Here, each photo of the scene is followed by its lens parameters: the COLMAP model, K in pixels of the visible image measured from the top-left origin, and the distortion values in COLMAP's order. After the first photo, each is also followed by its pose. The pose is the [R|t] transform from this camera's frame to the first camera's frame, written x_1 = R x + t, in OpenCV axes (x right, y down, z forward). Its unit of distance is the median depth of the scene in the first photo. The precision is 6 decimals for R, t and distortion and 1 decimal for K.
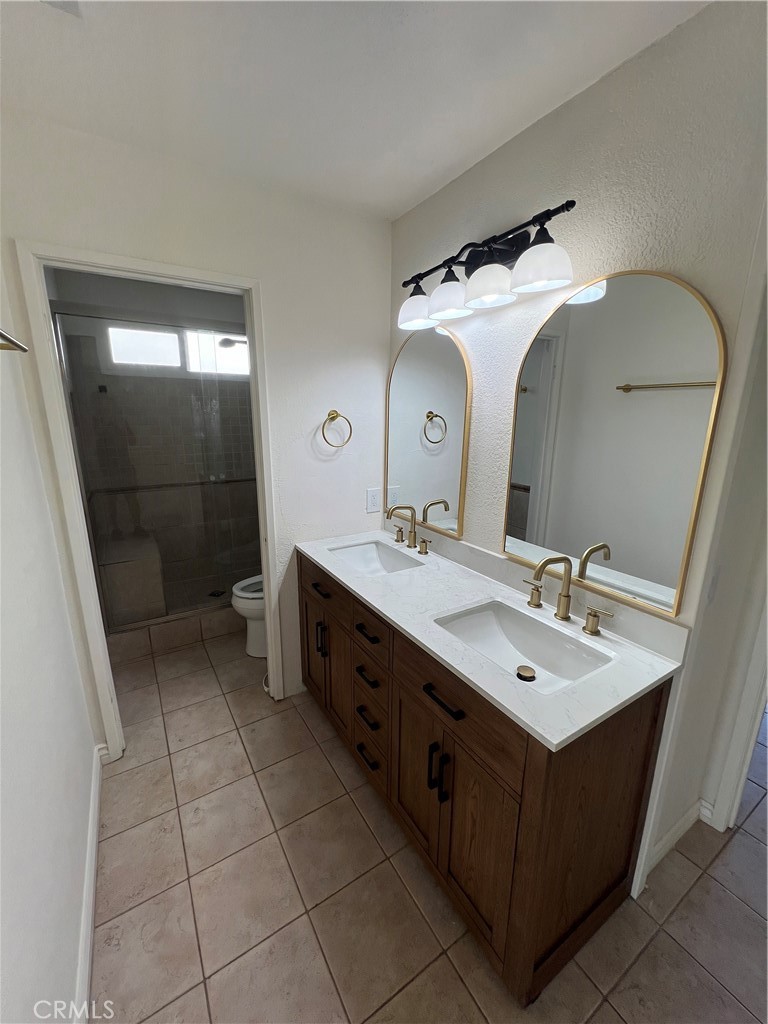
lens RADIAL K [[408.3, 0, 380.0], [0, 408.3, 513.9], [0, 0, 1]] dist [-0.000384, 0.000074]
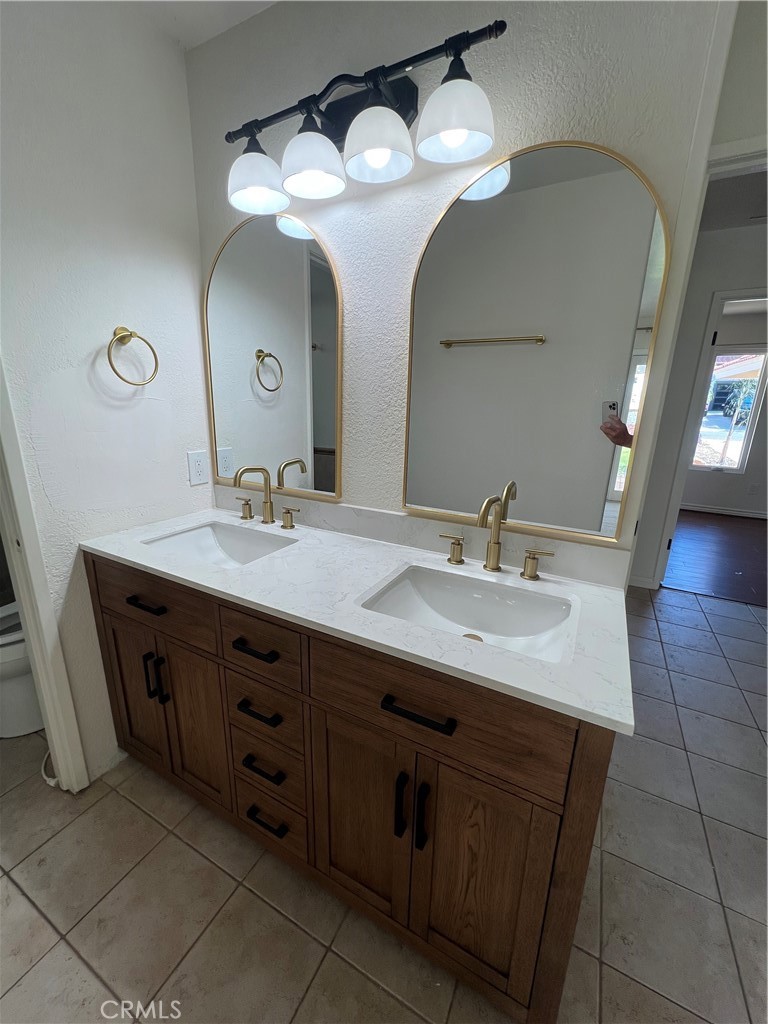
lens RADIAL K [[408.3, 0, 380.0], [0, 408.3, 513.9], [0, 0, 1]] dist [-0.000384, 0.000074]
pose [[0.865089, -0.120742, 0.486870, -0.123856], [0.102412, 0.992668, 0.064208, 0.042279], [-0.491052, -0.005685, 0.871111, 0.265759]]
